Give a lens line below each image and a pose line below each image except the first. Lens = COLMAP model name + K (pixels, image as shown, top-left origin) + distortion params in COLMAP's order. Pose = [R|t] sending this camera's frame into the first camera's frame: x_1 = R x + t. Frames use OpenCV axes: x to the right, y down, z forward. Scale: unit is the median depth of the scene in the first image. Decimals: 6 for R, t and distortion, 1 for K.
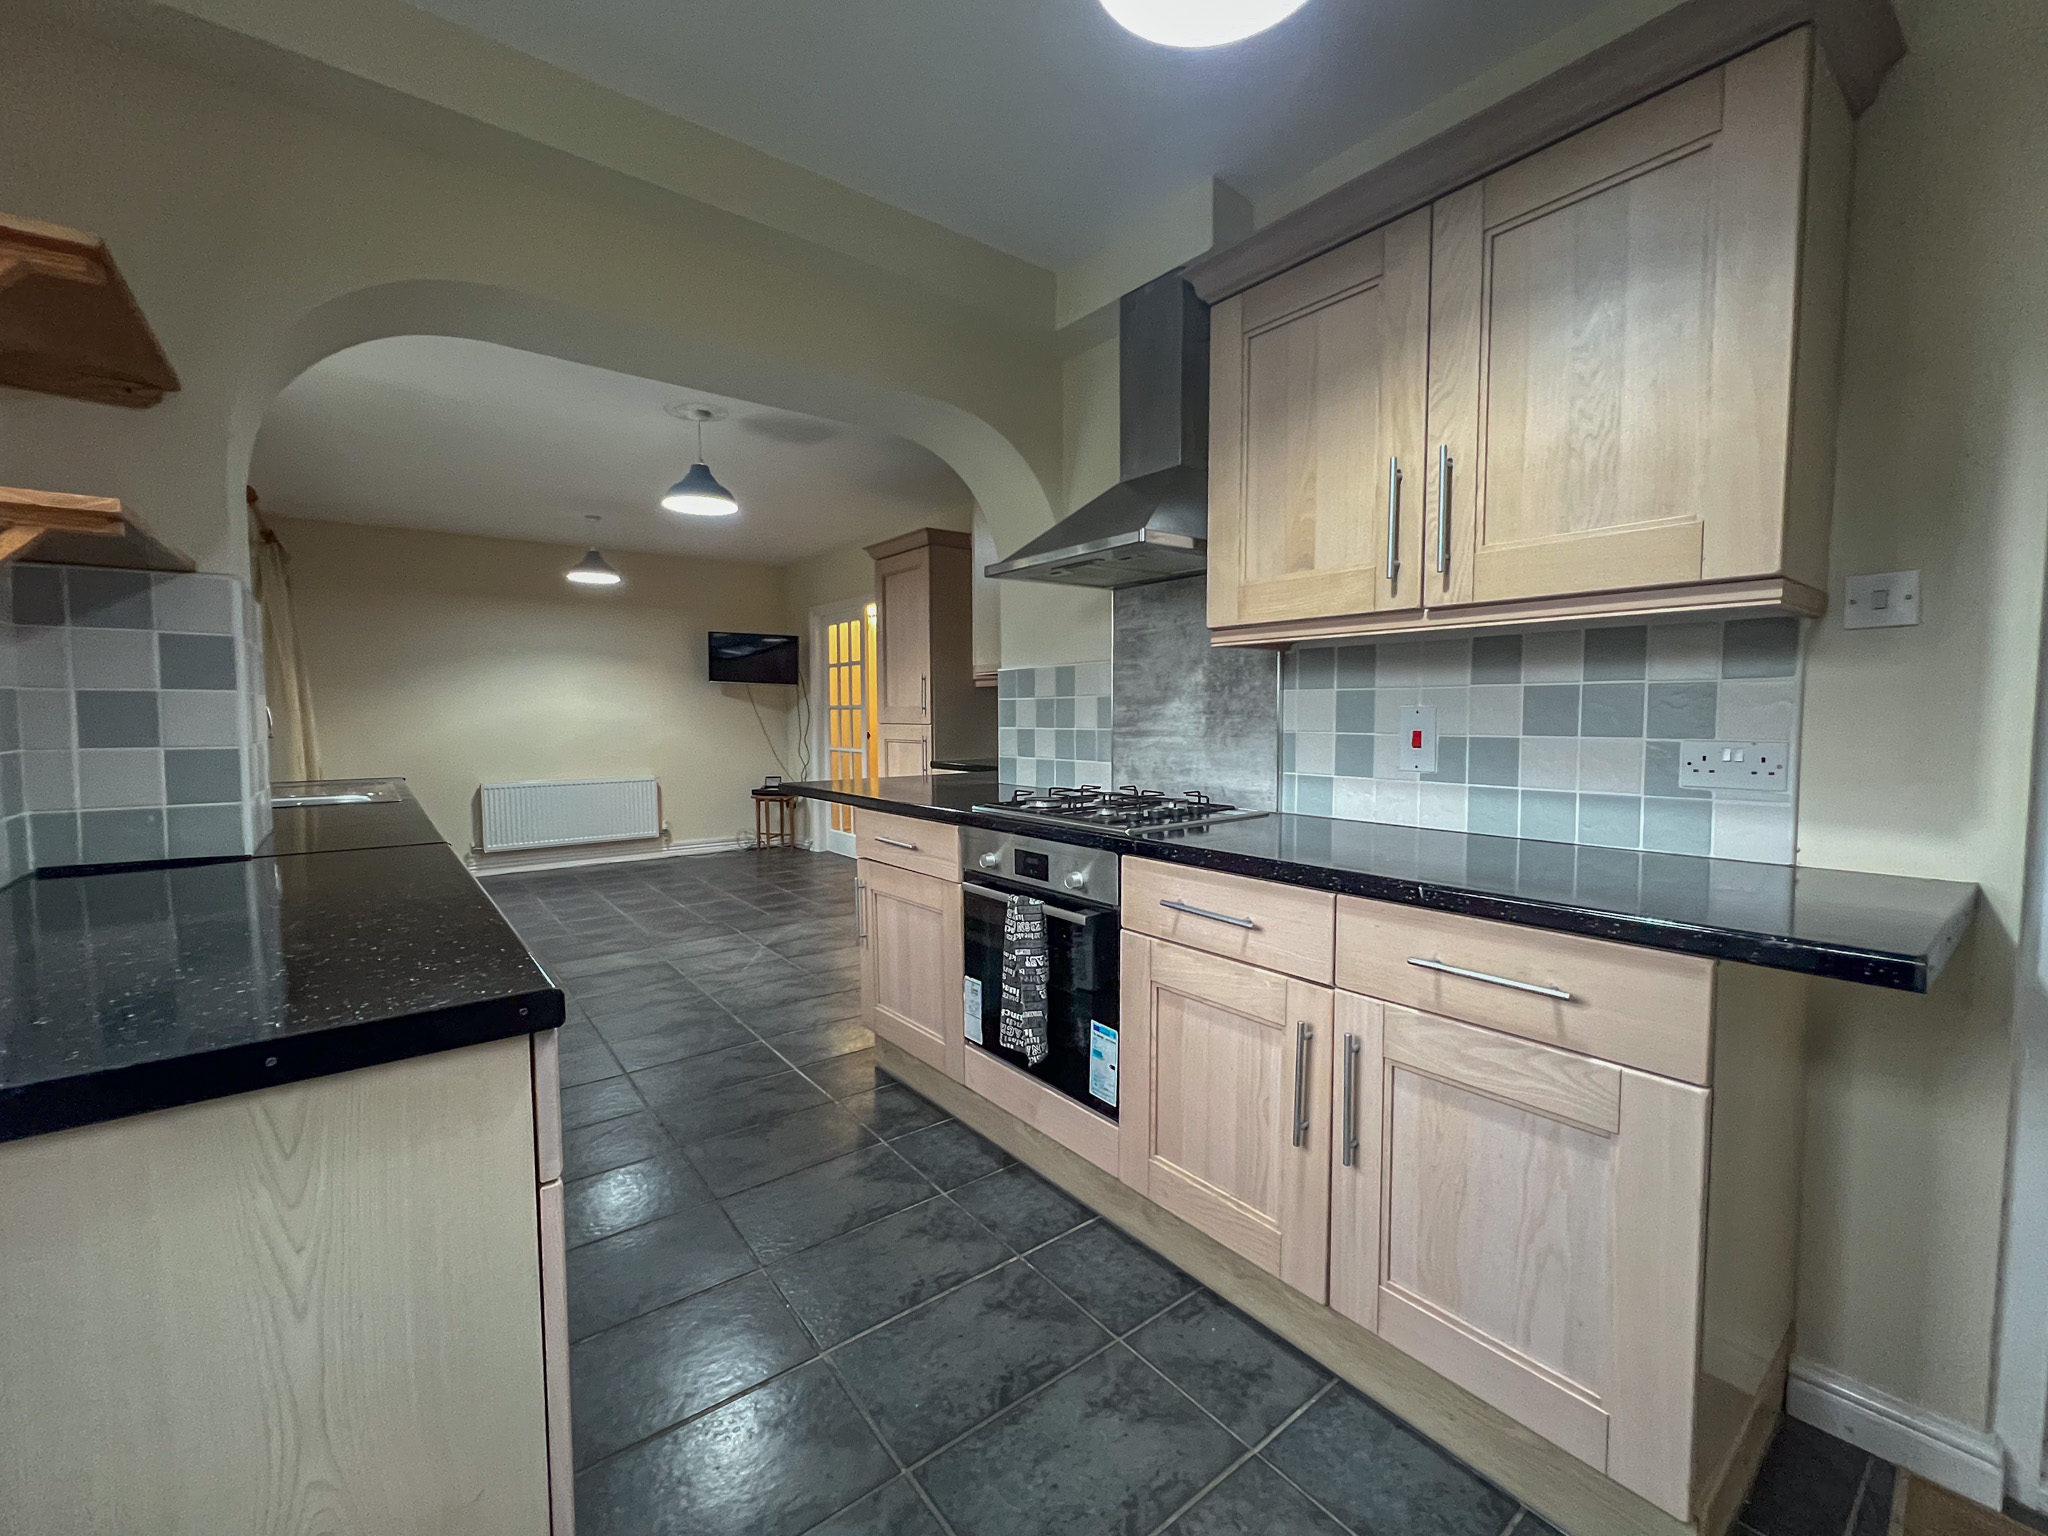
lens RADIAL K [[842.6, 0, 1024.0], [0, 842.6, 768.0], [0, 0, 1]] dist [-0.001087, -0.000096]
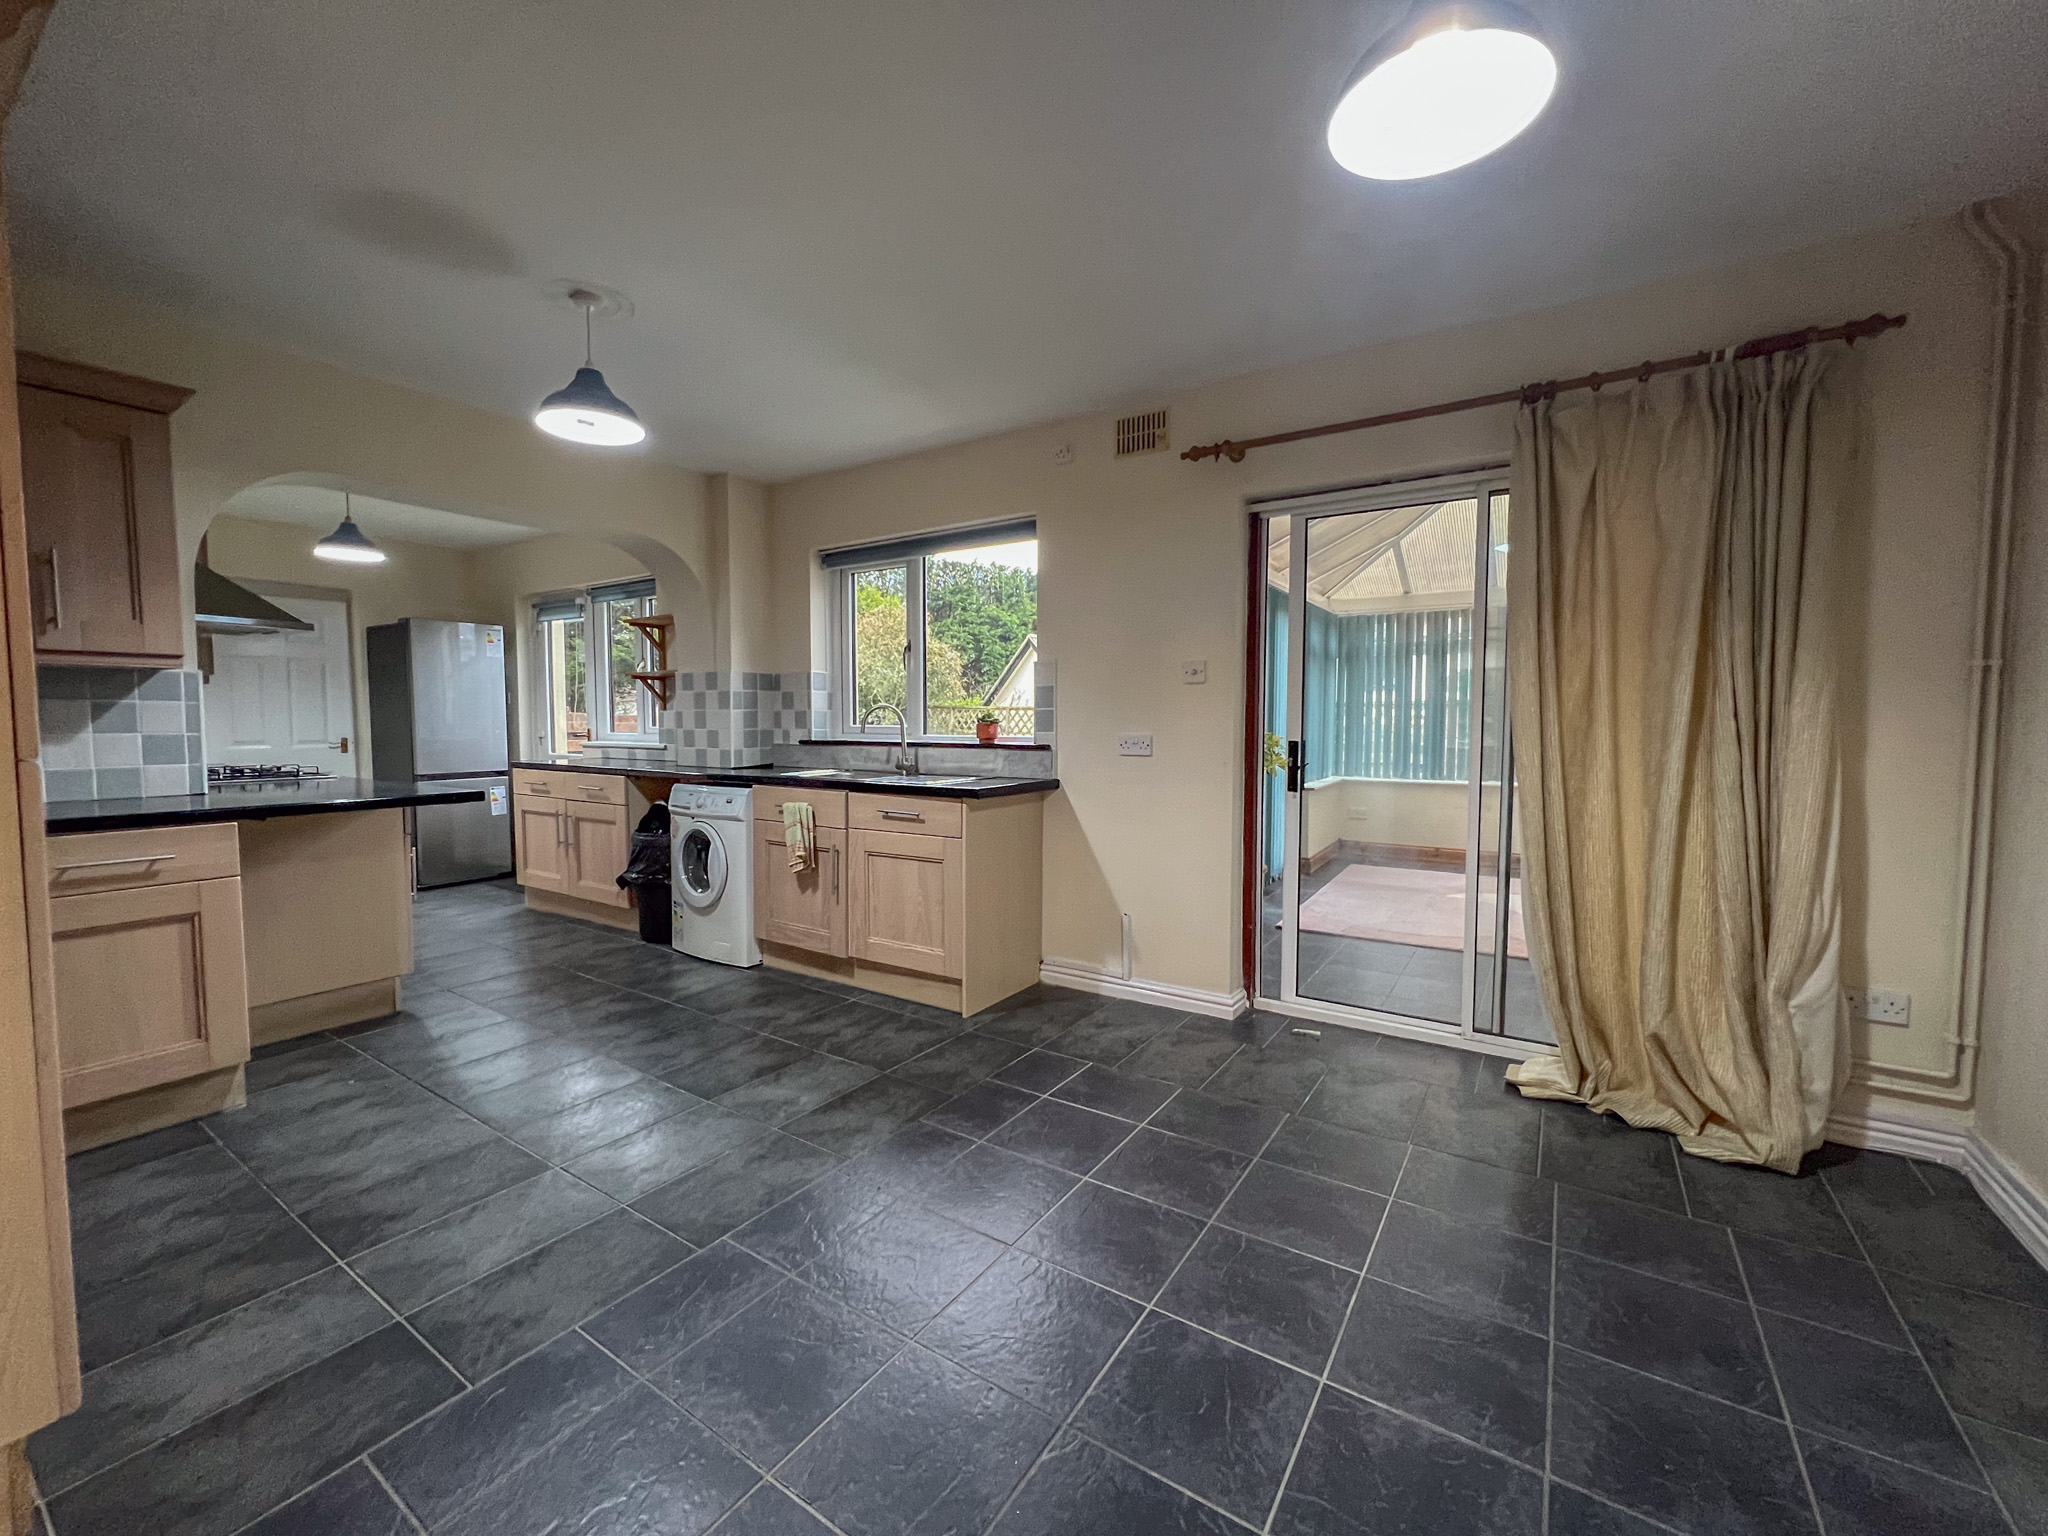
lens RADIAL K [[824.7, 0, 1024.0], [0, 824.7, 768.0], [0, 0, 1]] dist [0.002108, 0.000226]
pose [[-0.947706, 0.019342, -0.318559, -0.639361], [-0.019806, 0.992673, 0.119197, -0.146873], [0.318530, 0.119273, -0.940379, 2.307536]]
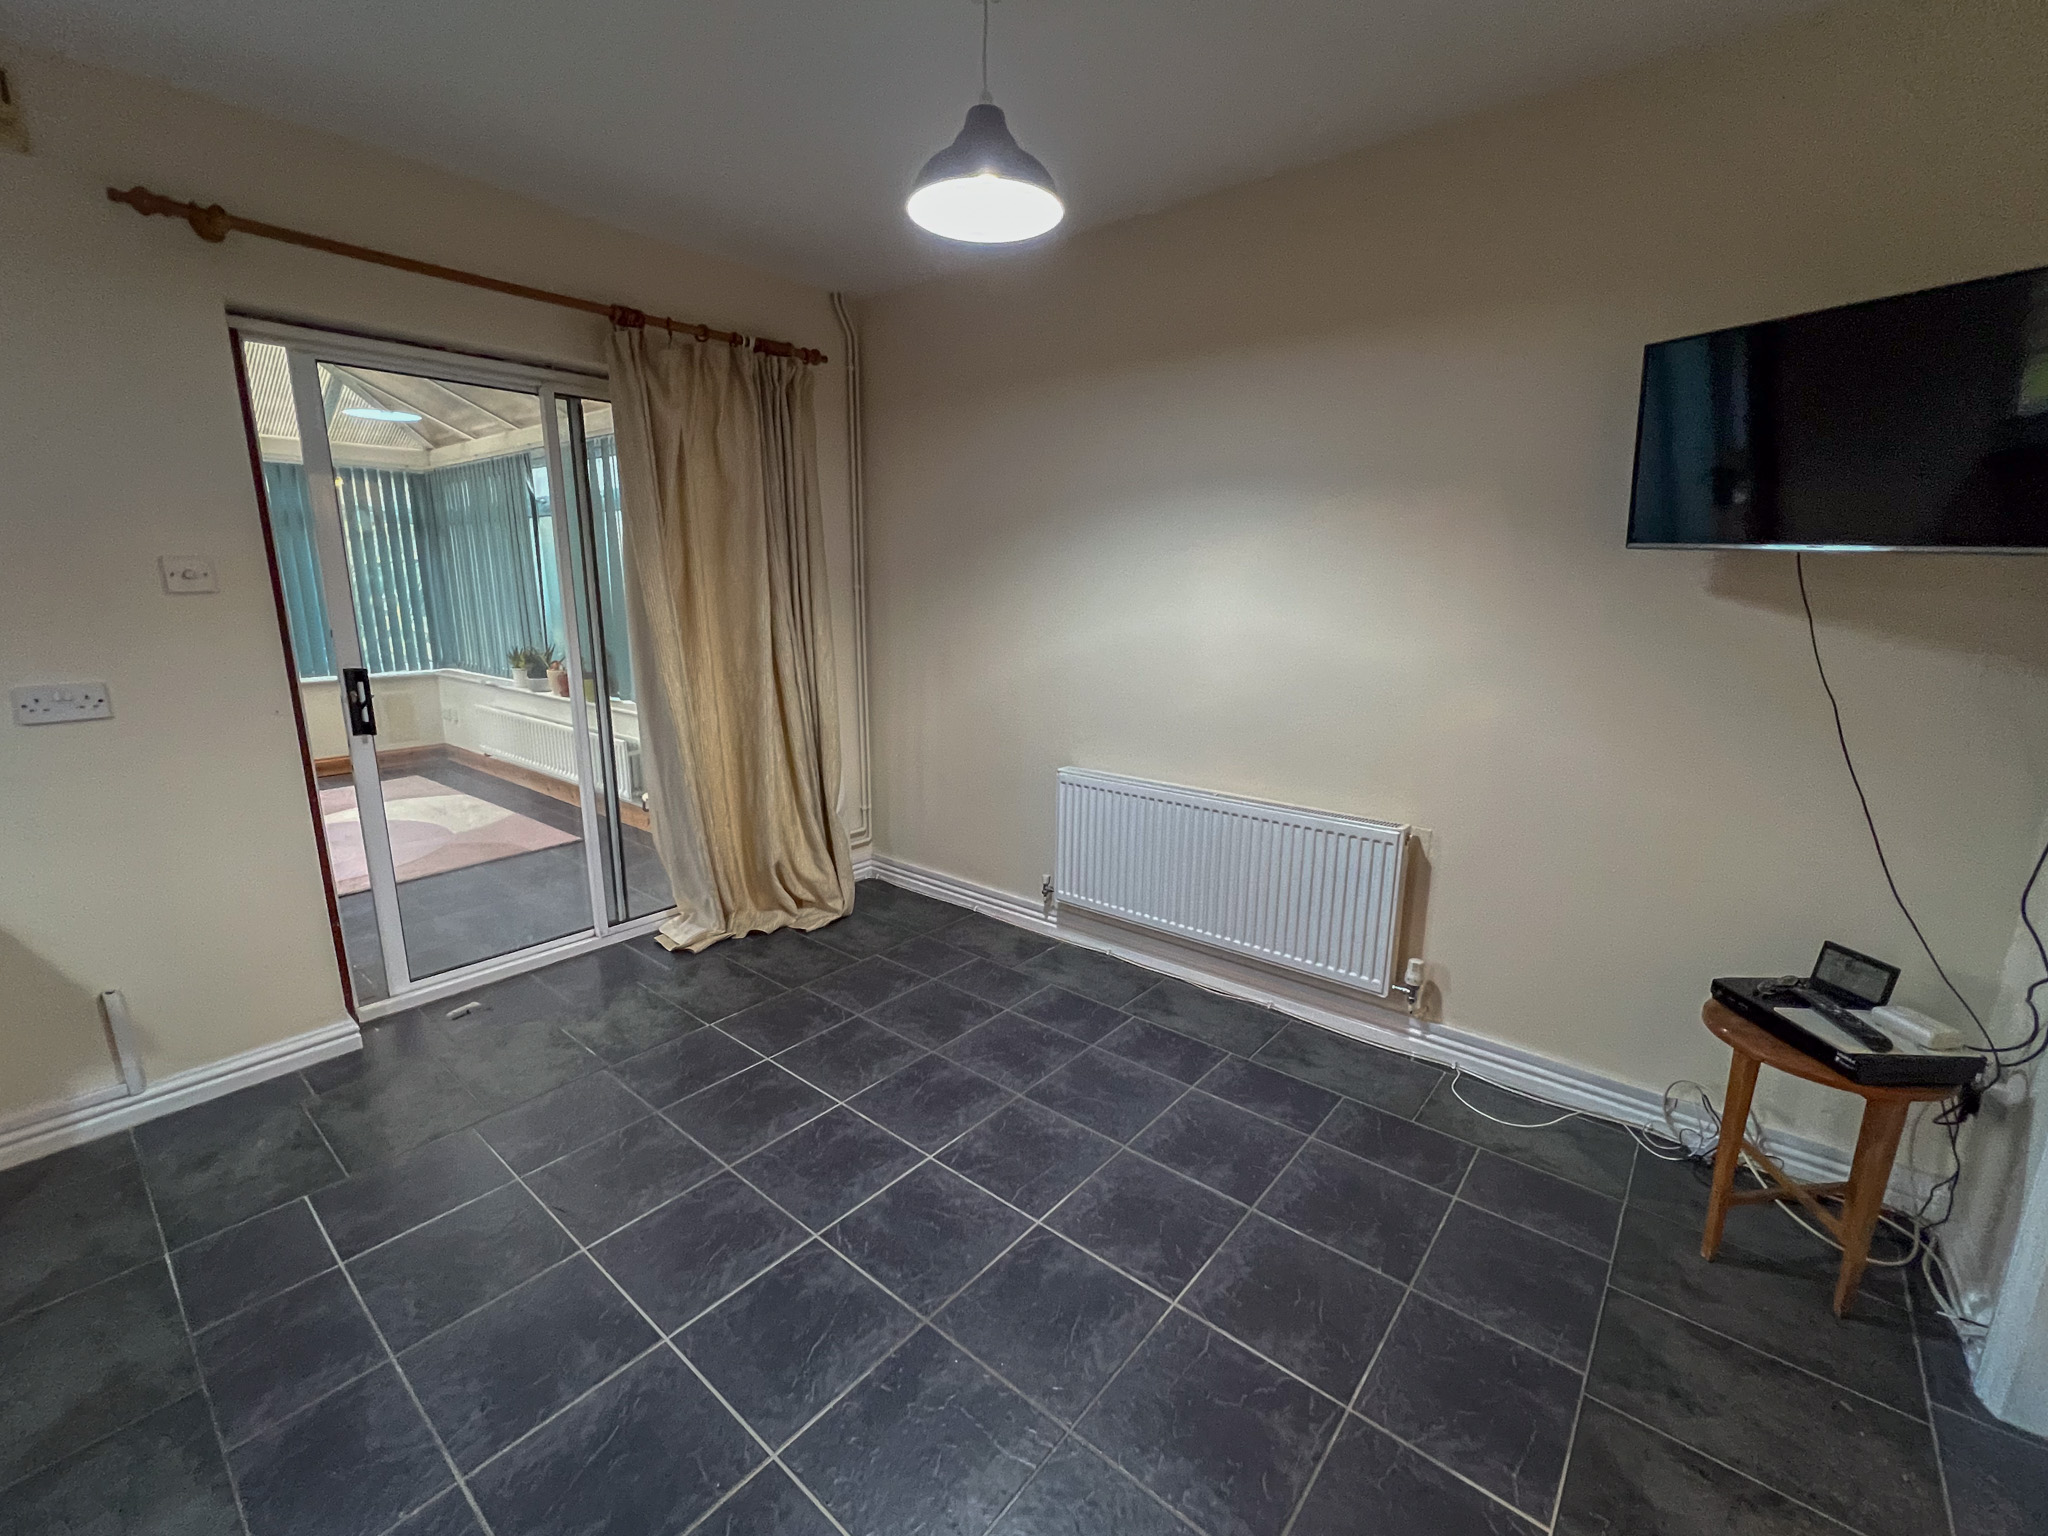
lens RADIAL K [[863.7, 0, 1024.0], [0, 863.7, 768.0], [0, 0, 1]] dist [-0.001465, 0.000133]
pose [[0.203829, 0.212820, -0.955595, -0.324802], [-0.066405, 0.976844, 0.203388, -0.184897], [0.976752, 0.022000, 0.213242, 1.834404]]
